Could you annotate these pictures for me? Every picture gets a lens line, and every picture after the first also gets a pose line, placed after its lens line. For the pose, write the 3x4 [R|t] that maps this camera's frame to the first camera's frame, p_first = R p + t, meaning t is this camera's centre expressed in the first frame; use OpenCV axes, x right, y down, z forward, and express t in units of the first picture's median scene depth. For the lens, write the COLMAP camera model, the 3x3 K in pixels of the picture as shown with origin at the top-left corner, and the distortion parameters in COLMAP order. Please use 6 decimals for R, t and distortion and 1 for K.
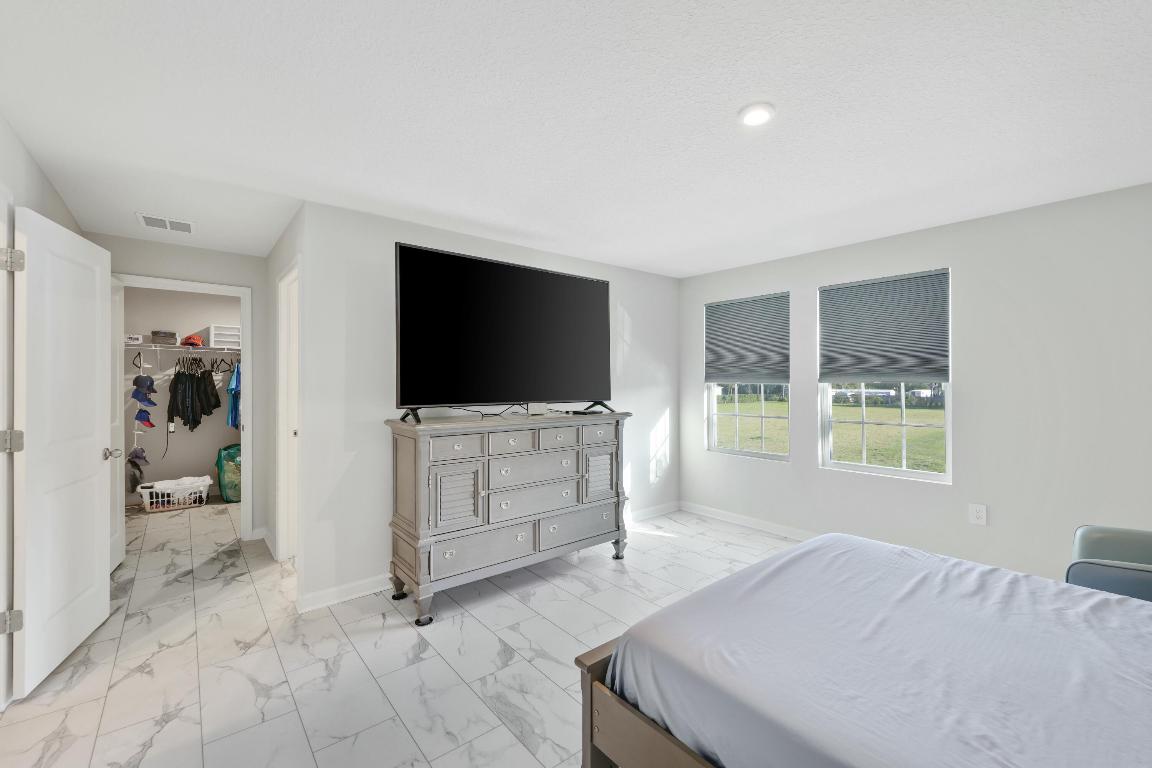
lens RADIAL K [[469.0, 0, 579.6], [0, 469.0, 382.0], [0, 0, 1]] dist [0.001893, 0.000097]
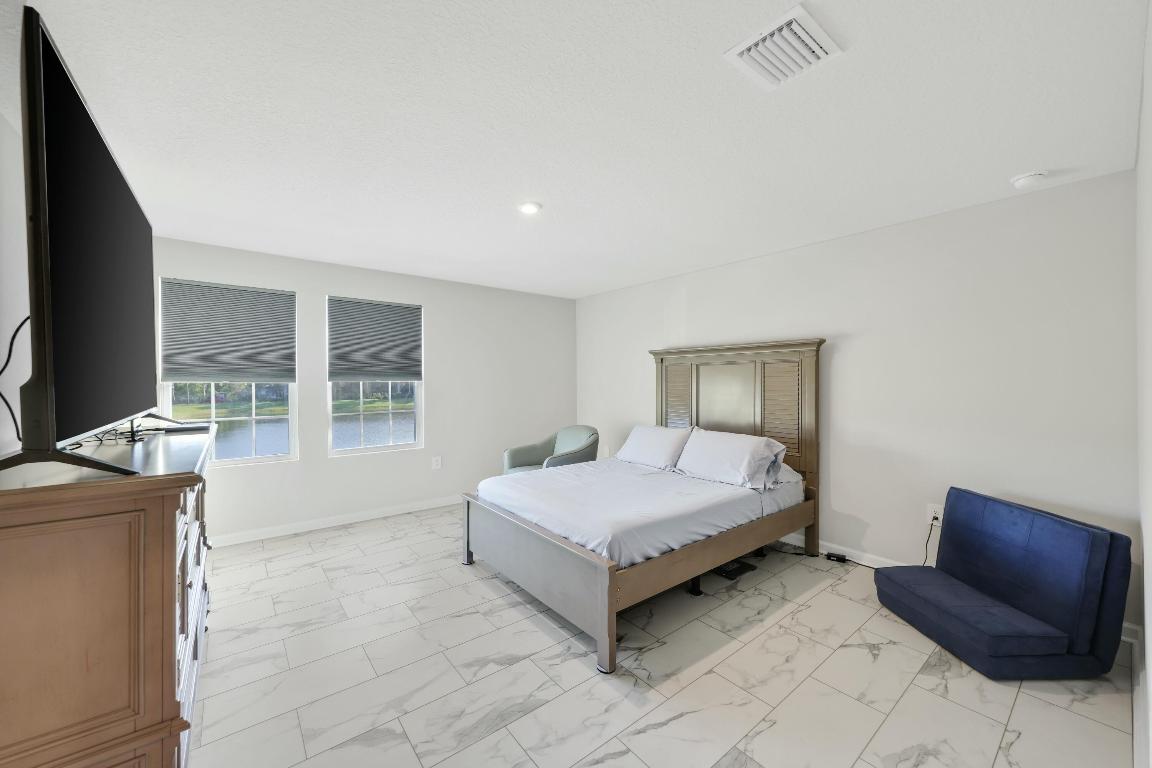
lens RADIAL K [[431.6, 0, 570.6], [0, 431.6, 381.9], [0, 0, 1]] dist [-0.003924, -0.000113]
pose [[0.041110, -0.008007, 0.999123, -0.593128], [0.004045, 0.999961, 0.007847, -0.004263], [-0.999146, 0.003719, 0.041141, 0.459343]]
